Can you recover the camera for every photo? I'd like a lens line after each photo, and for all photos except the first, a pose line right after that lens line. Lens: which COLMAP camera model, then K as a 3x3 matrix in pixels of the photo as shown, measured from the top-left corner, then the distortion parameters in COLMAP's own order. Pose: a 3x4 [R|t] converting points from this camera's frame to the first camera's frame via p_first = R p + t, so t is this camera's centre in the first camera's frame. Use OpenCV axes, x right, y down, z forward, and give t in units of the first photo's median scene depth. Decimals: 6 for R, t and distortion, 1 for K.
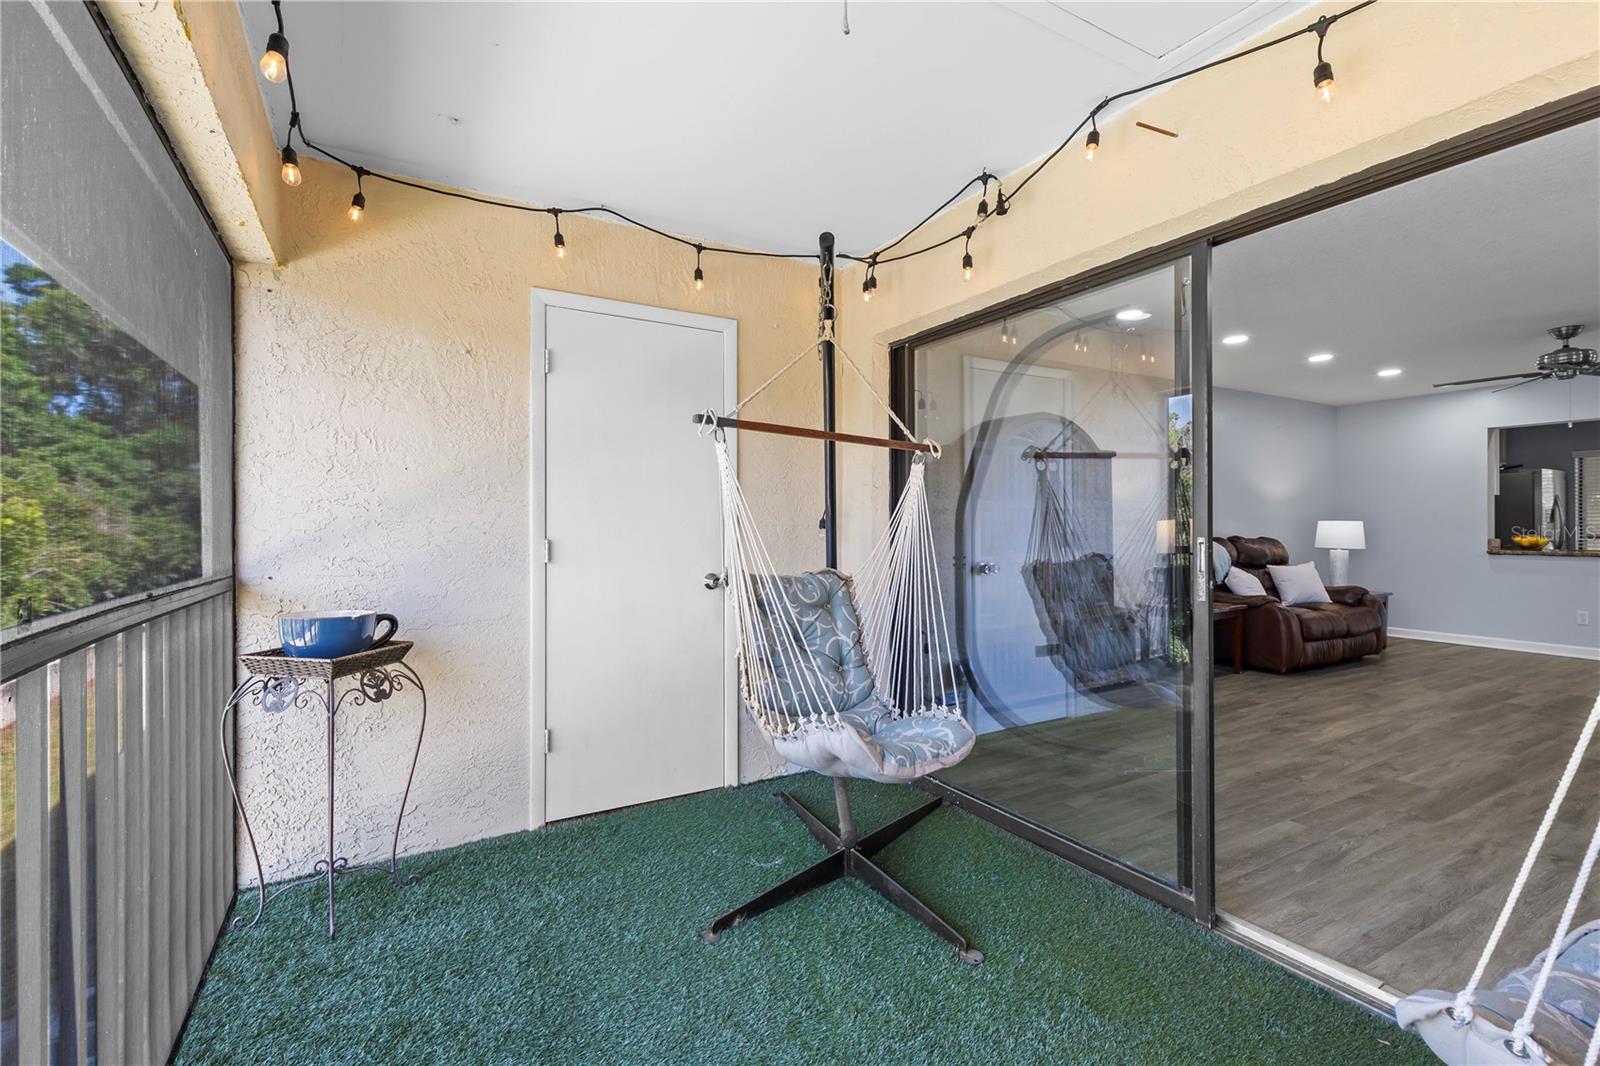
lens RADIAL K [[723.1, 0, 808.0], [0, 723.1, 523.2], [0, 0, 1]] dist [0.009010, -0.000591]
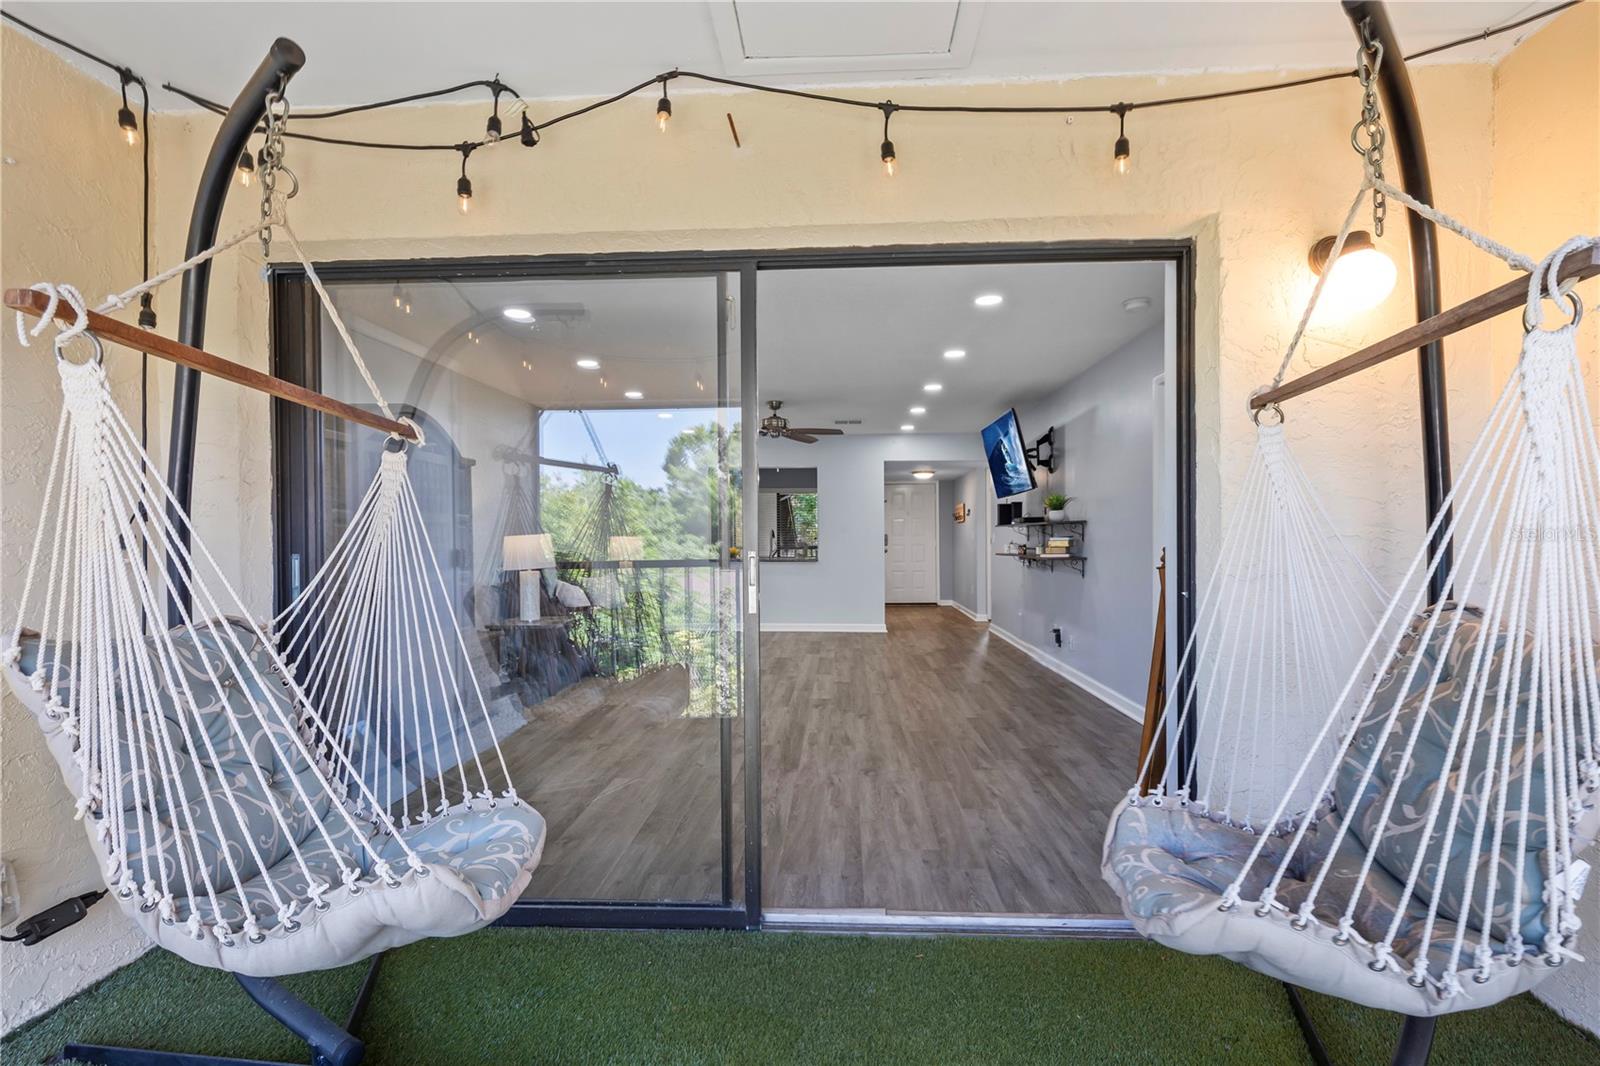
lens RADIAL K [[725.1, 0, 801.2], [0, 725.1, 539.5], [0, 0, 1]] dist [0.008764, -0.001004]
pose [[0.554588, -0.002730, 0.832121, -0.221238], [0.003312, 0.999994, 0.001073, 0.002068], [-0.832119, 0.002161, 0.554593, 0.309316]]
